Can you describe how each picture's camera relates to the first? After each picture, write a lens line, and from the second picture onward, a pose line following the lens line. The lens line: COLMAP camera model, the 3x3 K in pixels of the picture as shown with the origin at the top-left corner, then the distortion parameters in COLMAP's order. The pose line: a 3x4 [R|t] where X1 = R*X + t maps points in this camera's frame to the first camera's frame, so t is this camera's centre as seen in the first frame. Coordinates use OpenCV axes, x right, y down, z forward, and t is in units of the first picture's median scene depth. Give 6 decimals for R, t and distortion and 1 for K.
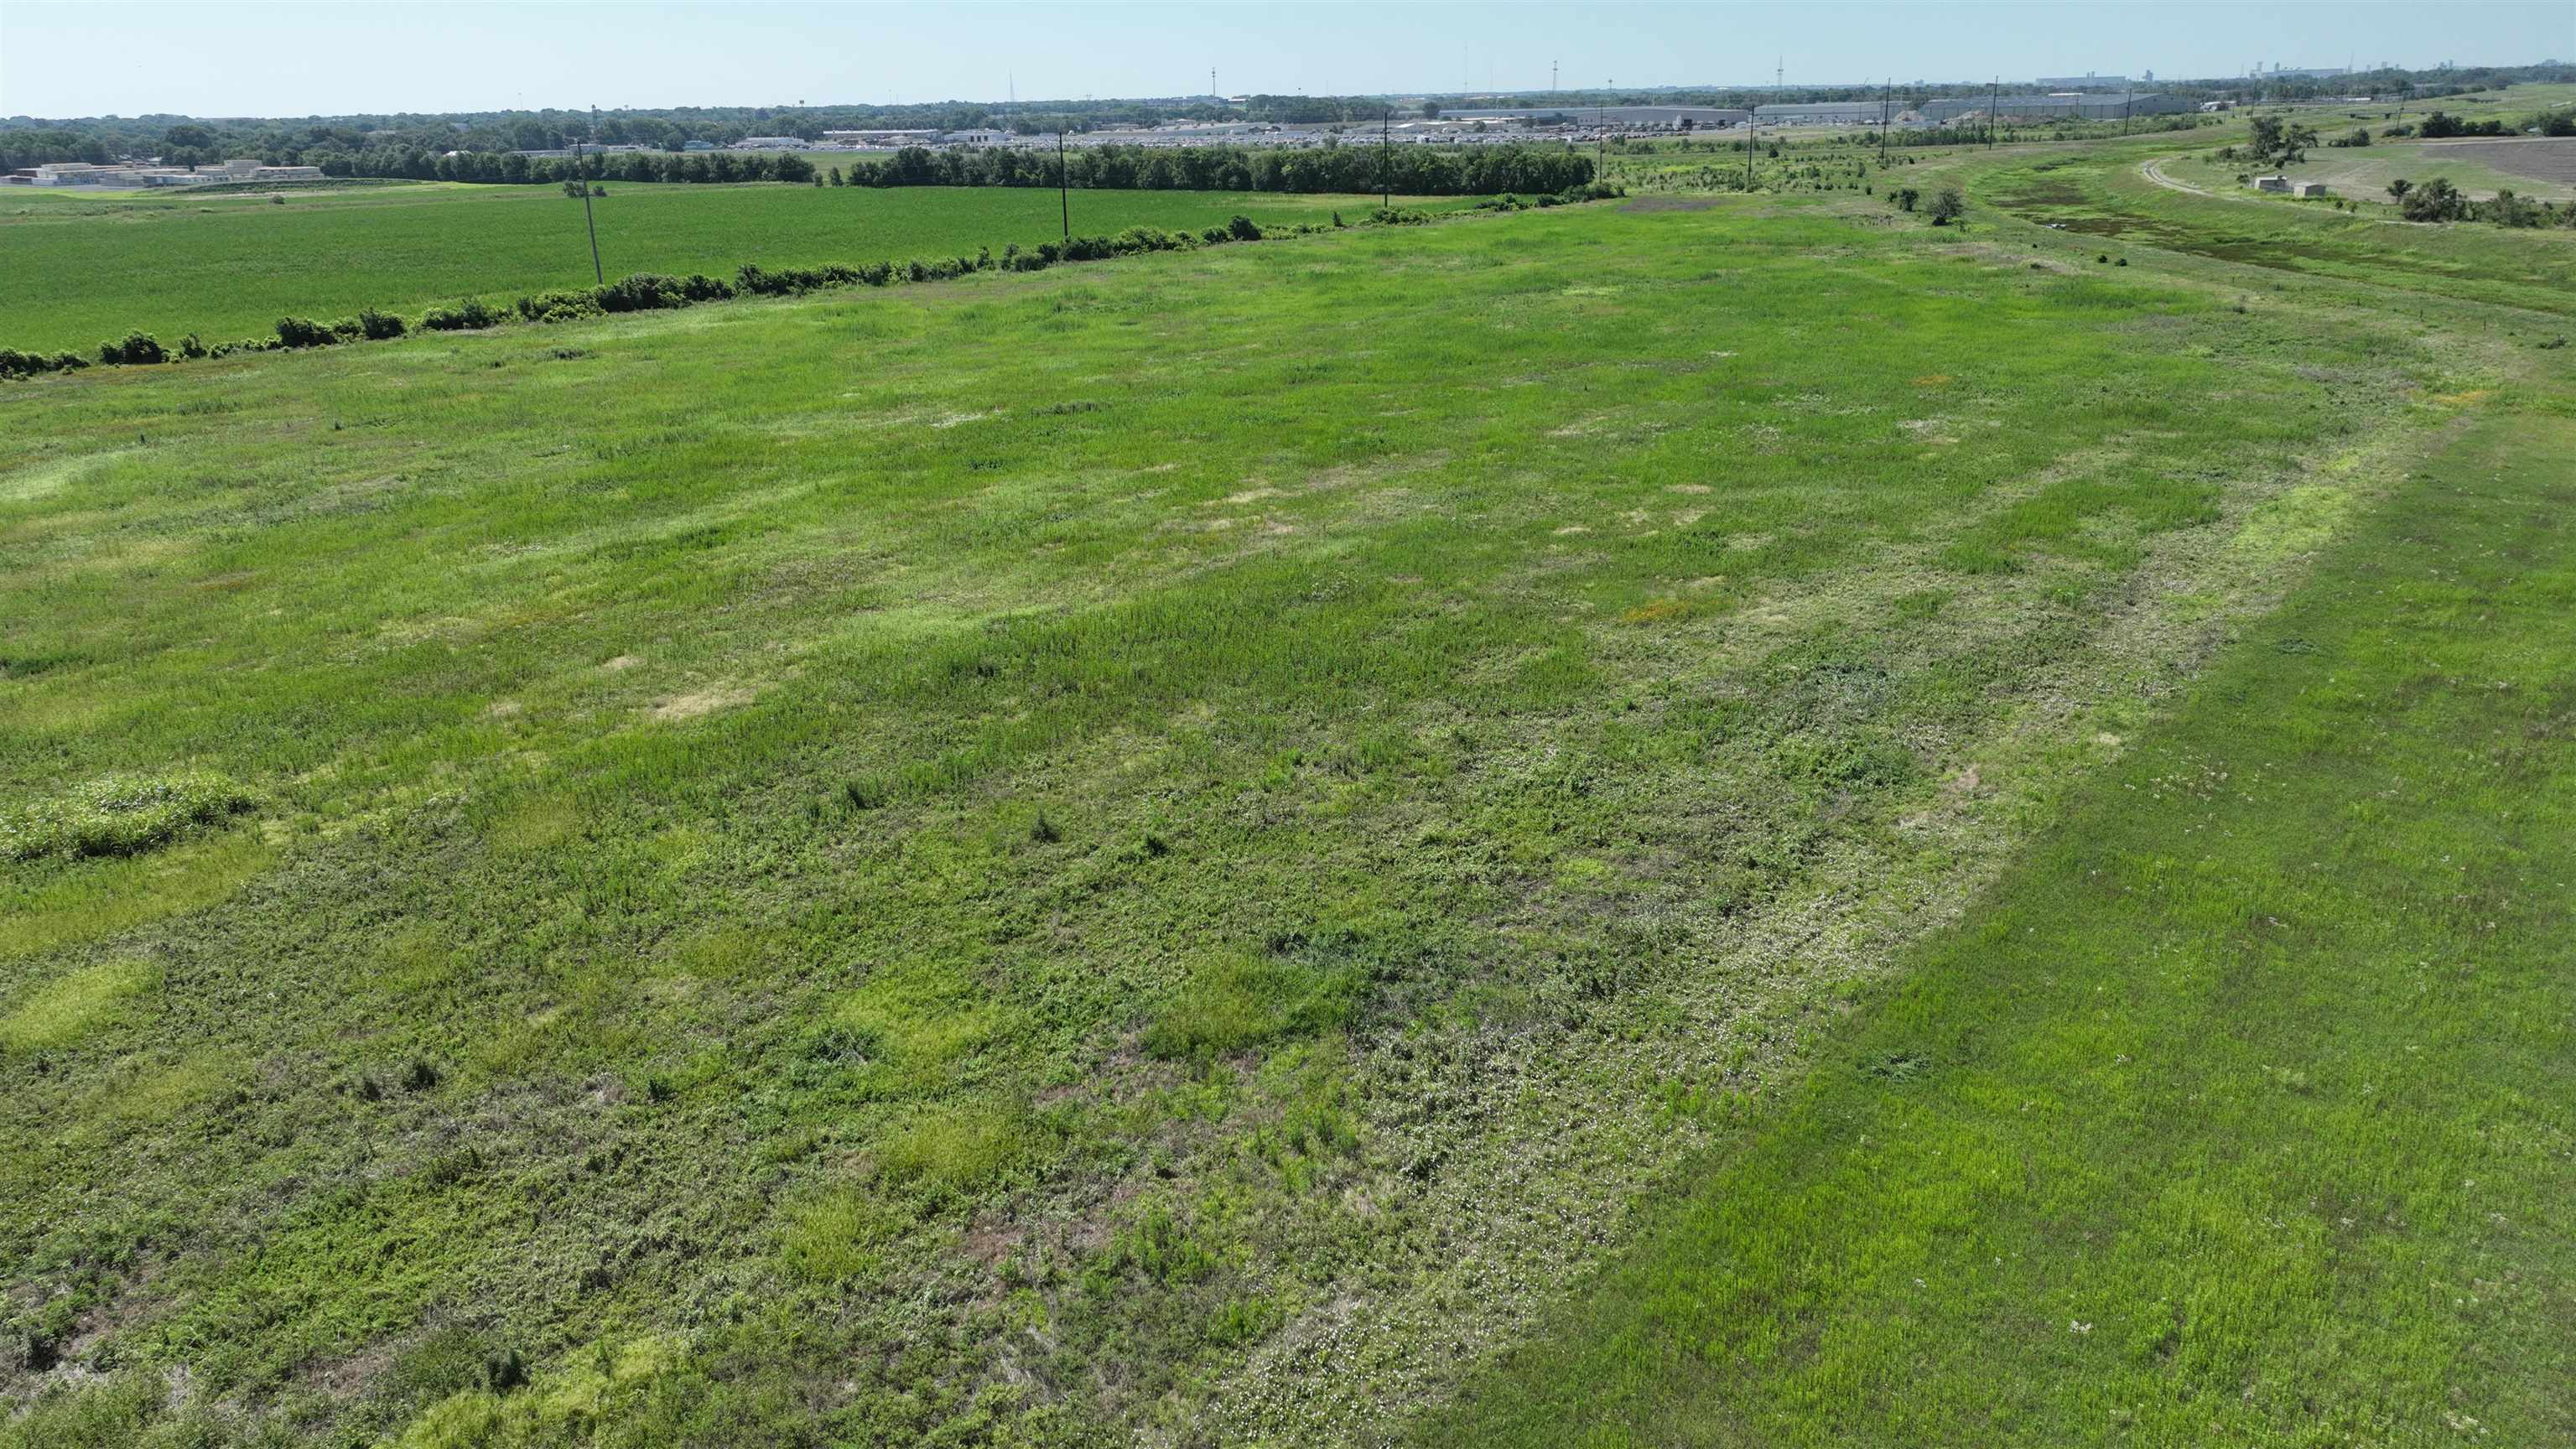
lens RADIAL K [[1806.5, 0, 1294.6], [0, 1806.5, 733.8], [0, 0, 1]] dist [-0.000149, 0.015373]
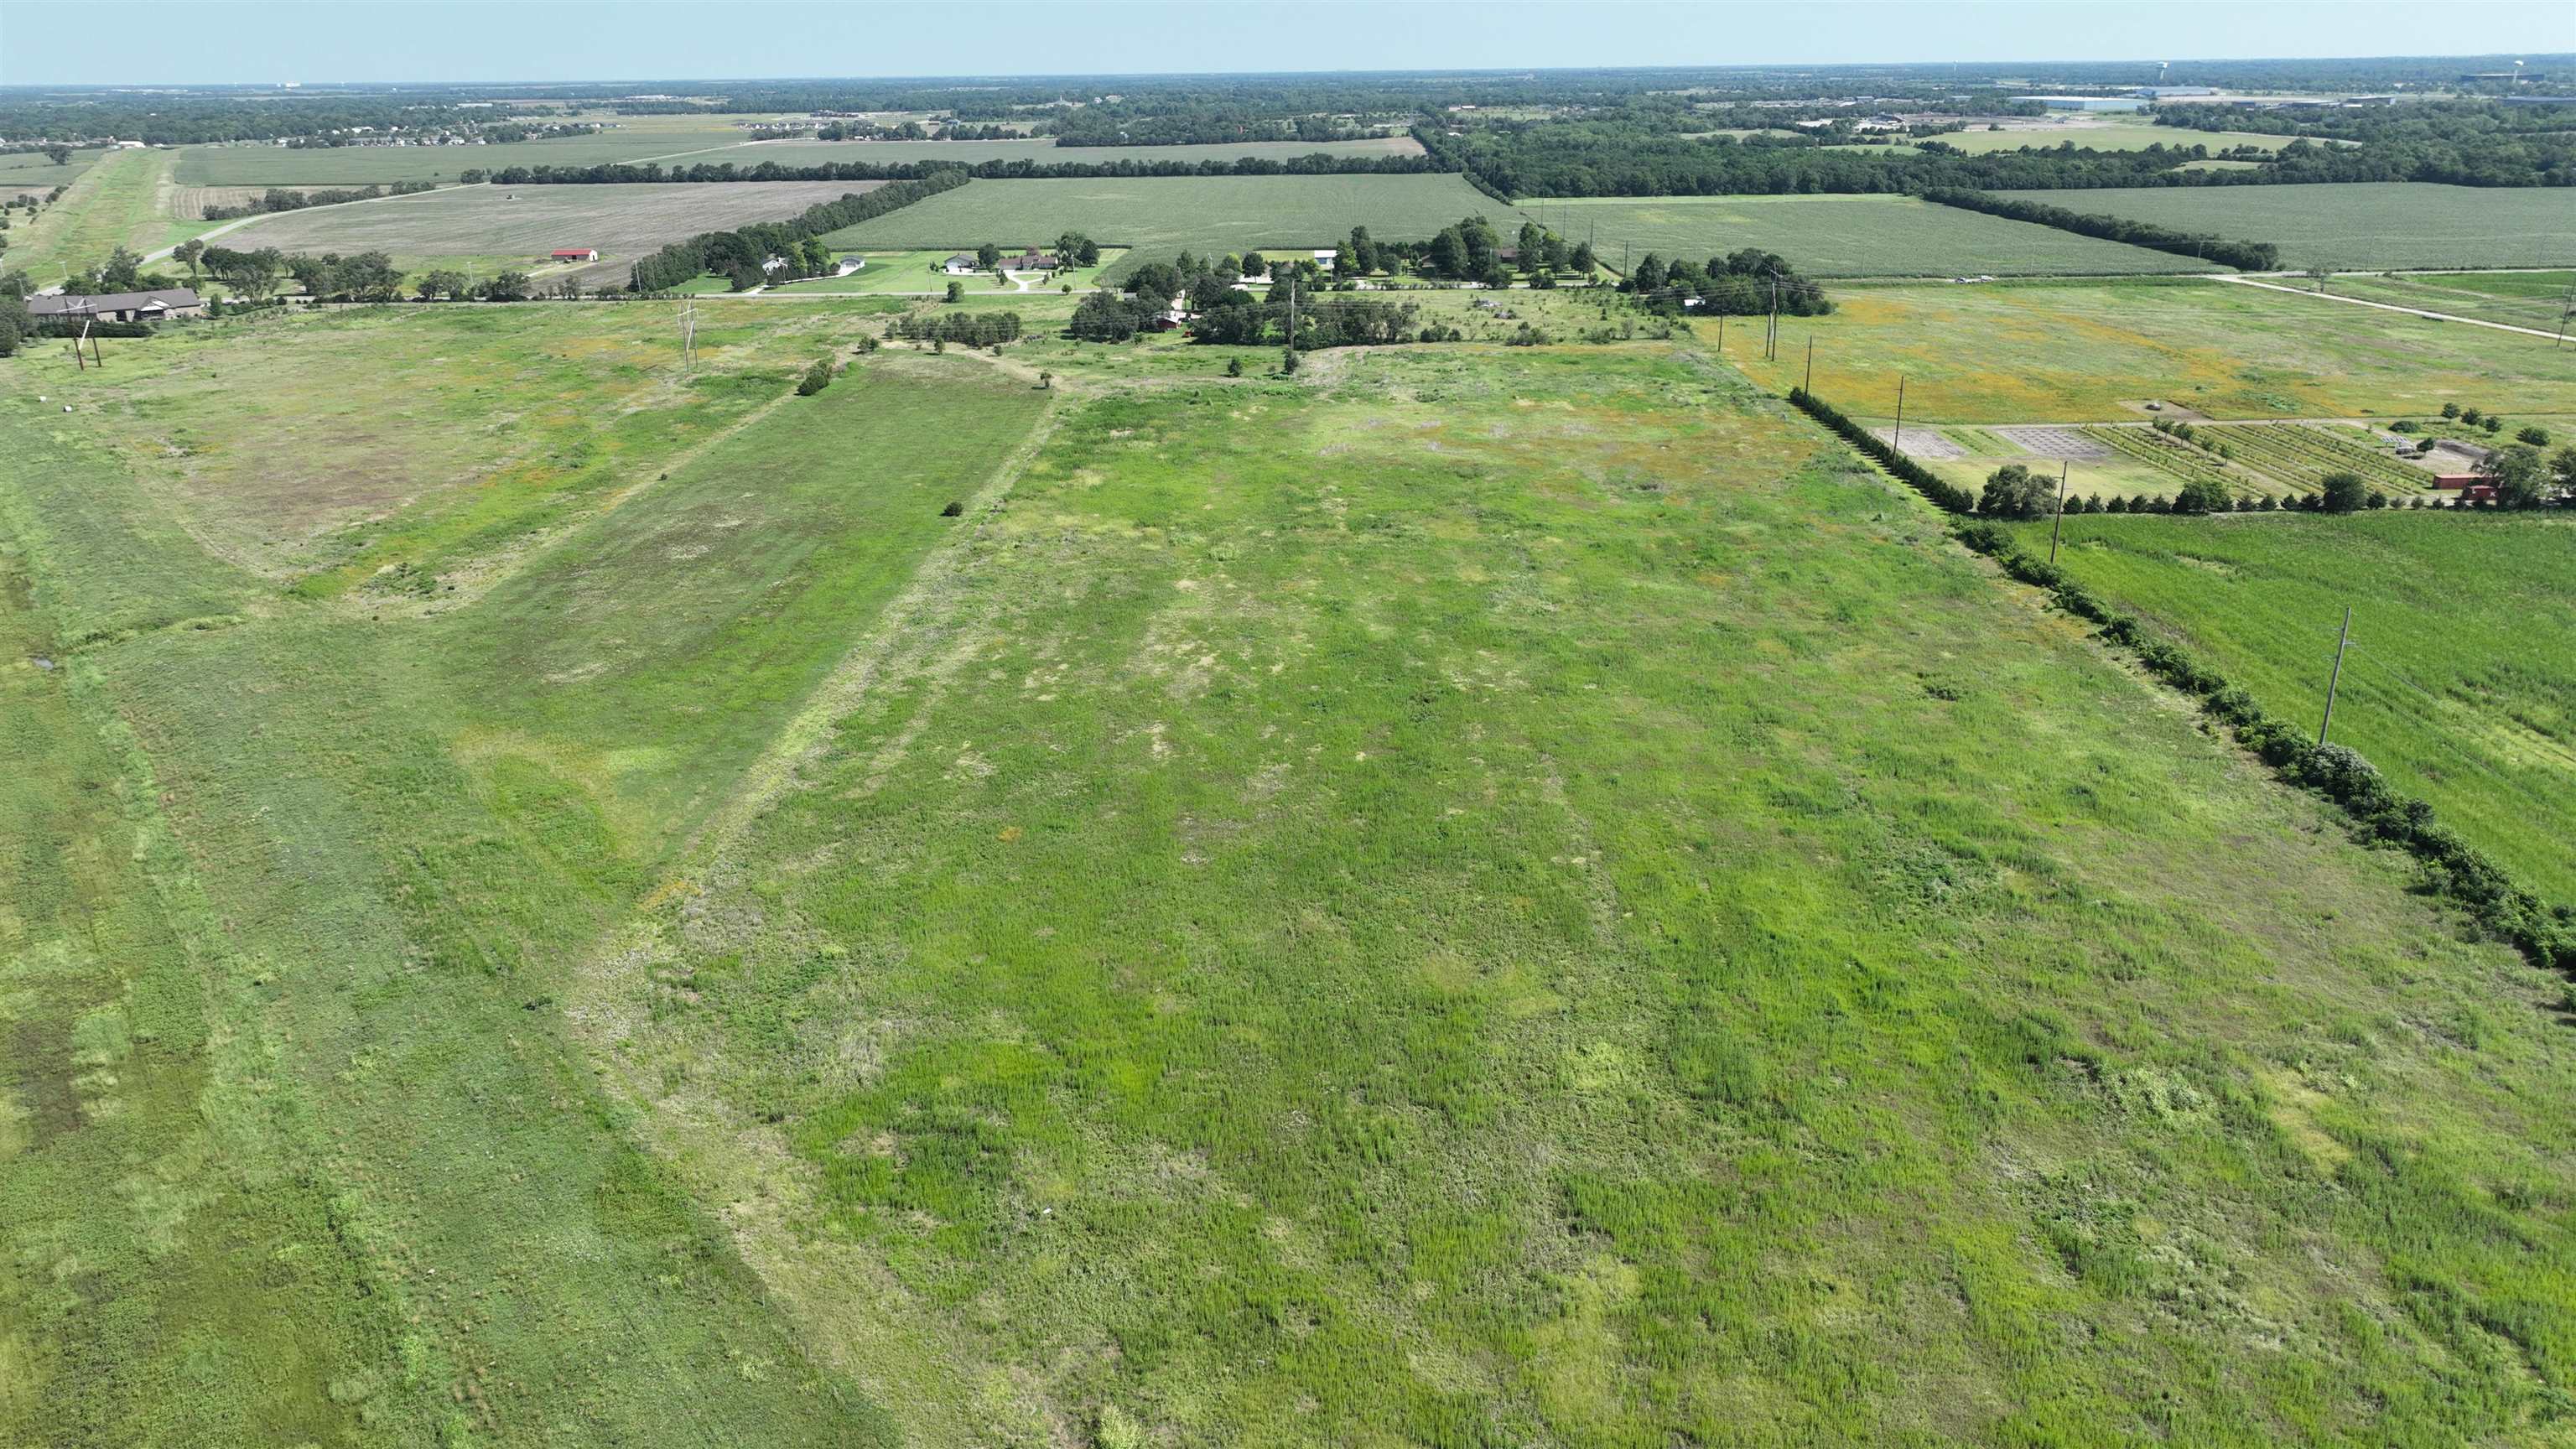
lens RADIAL K [[1806.5, 0, 1299.2], [0, 1806.5, 727.7], [0, 0, 1]] dist [-0.000149, 0.015373]
pose [[-0.793301, 0.240645, -0.559253, 0.366046], [-0.172991, 0.791616, 0.586019, -0.439272], [0.583736, 0.561635, -0.586360, 0.742392]]
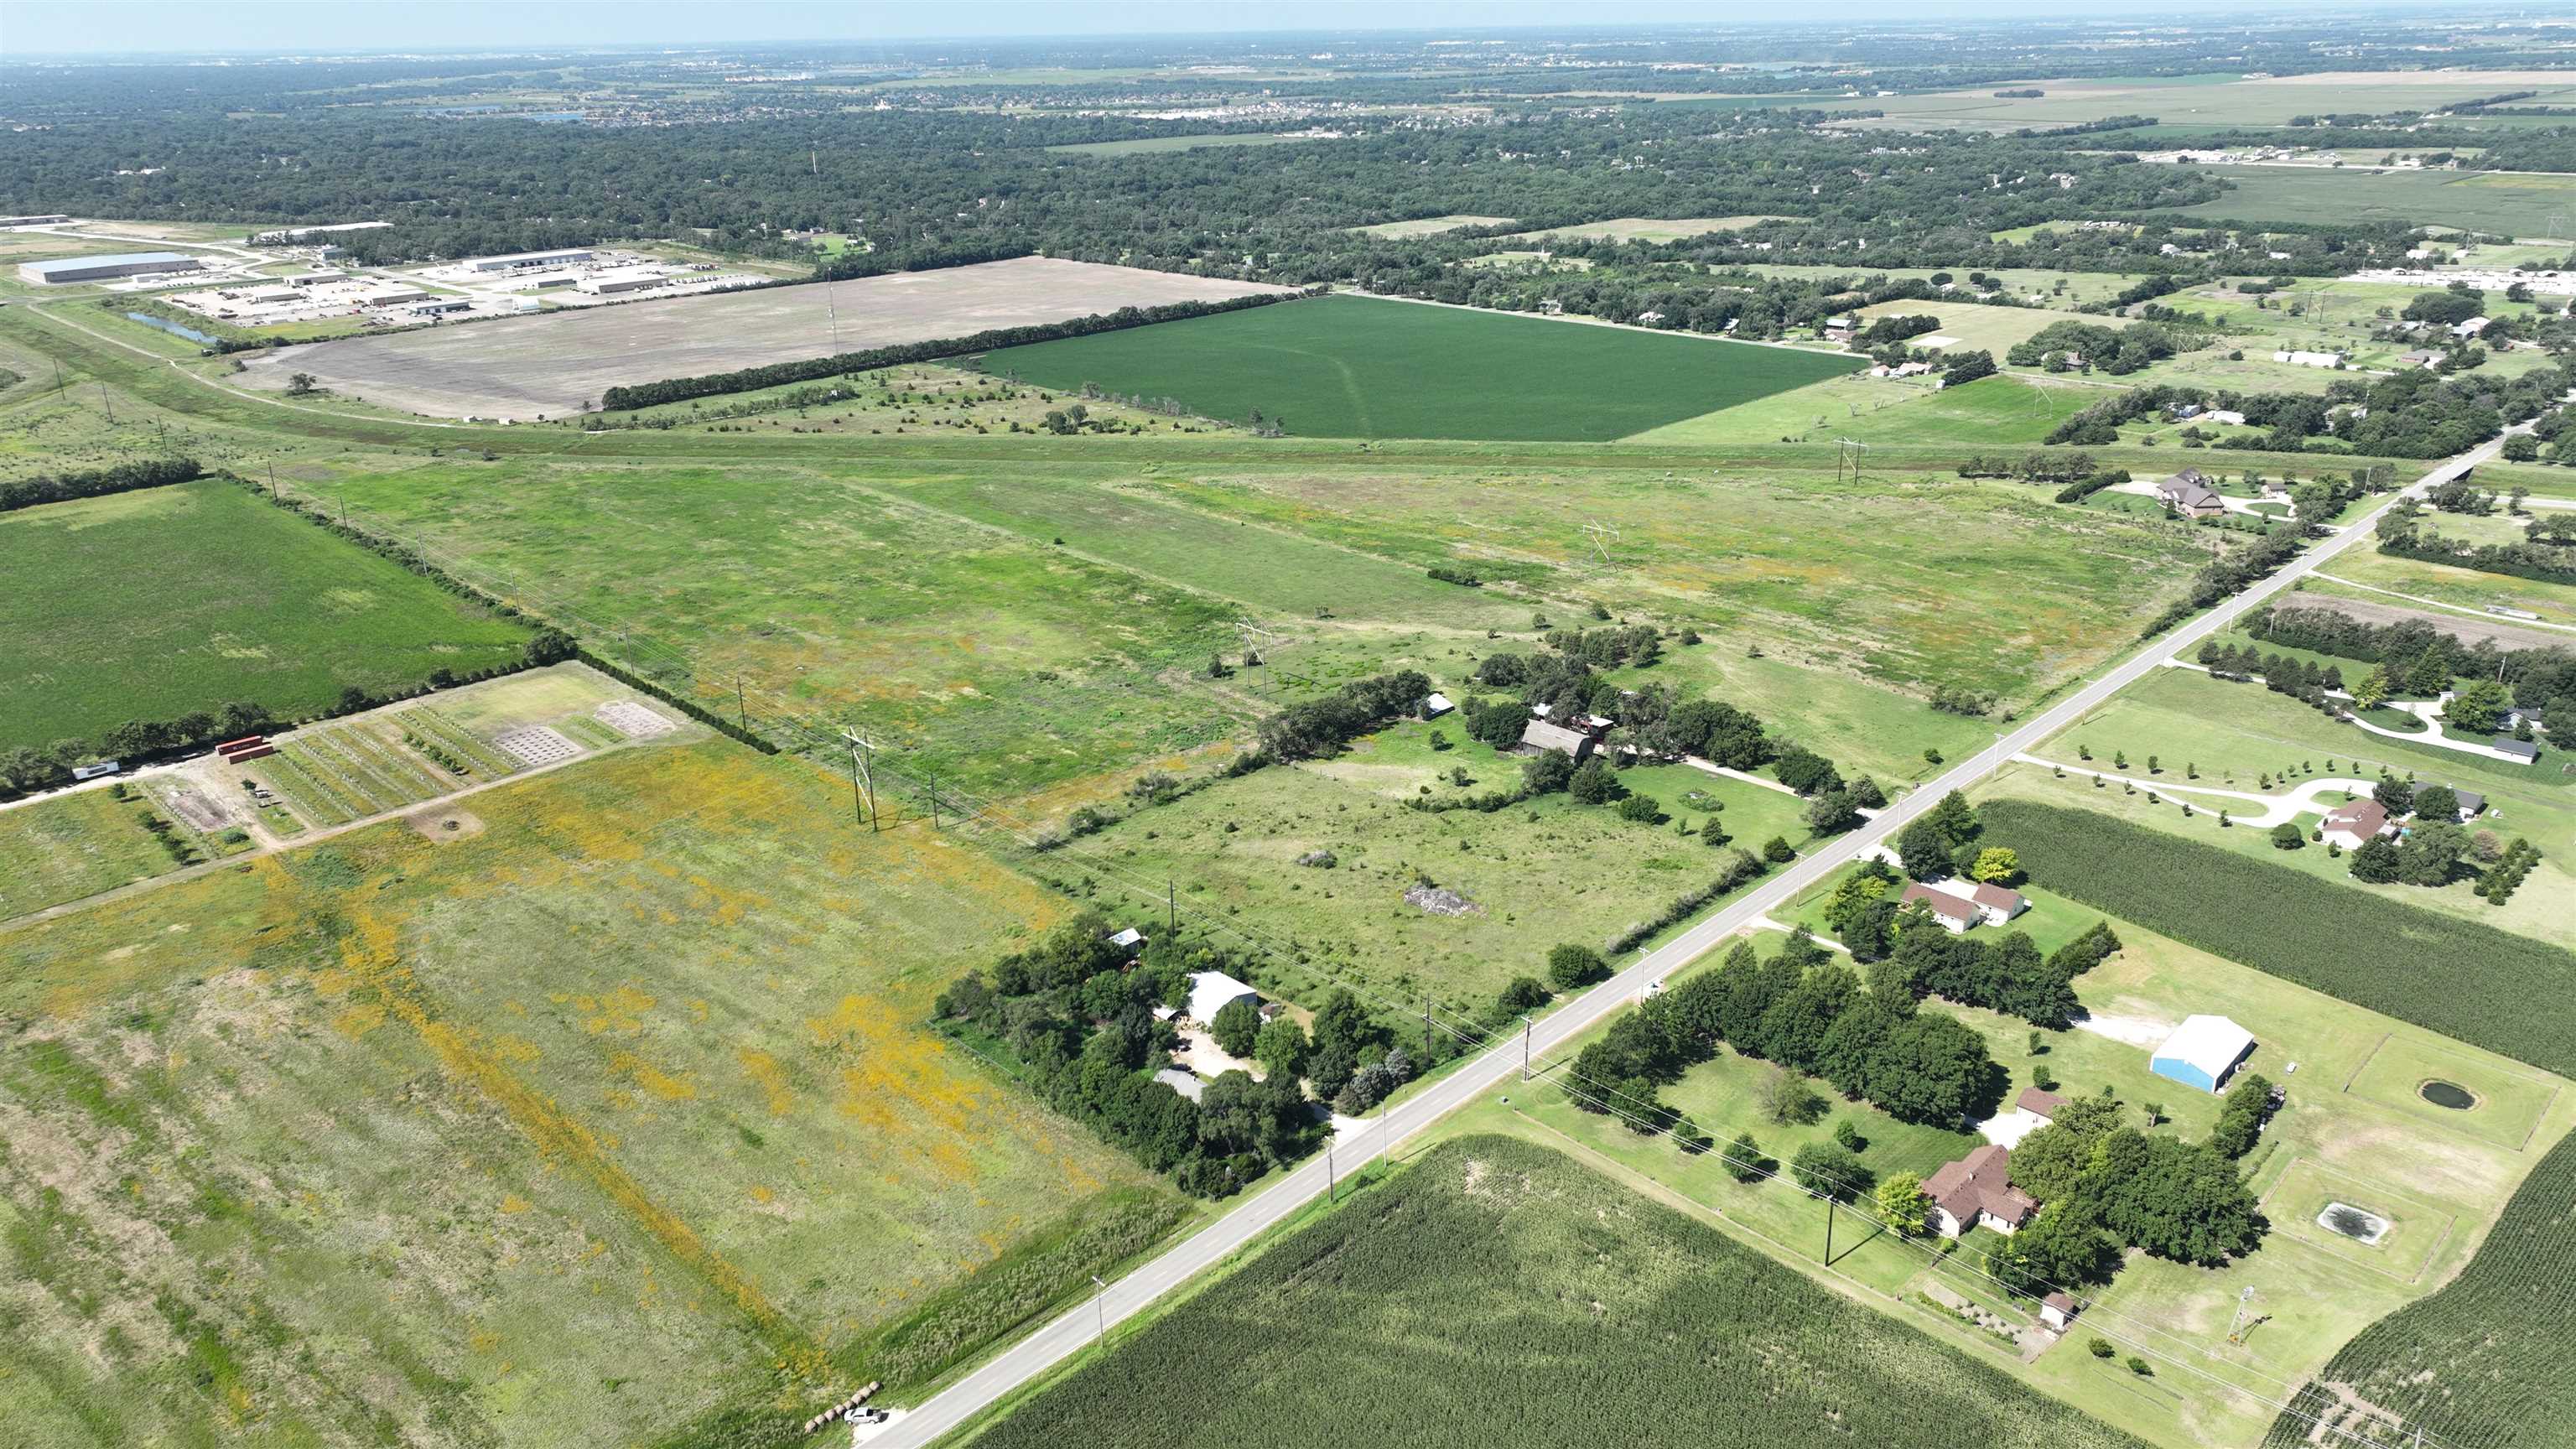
lens RADIAL K [[1806.5, 0, 1298.1], [0, 1806.5, 729.5], [0, 0, 1]] dist [-0.000149, 0.015373]
pose [[0.128659, -0.343480, 0.930306, -1.885297], [0.341776, 0.895987, 0.283542, -0.221488], [-0.930933, 0.281476, 0.232670, -0.618648]]
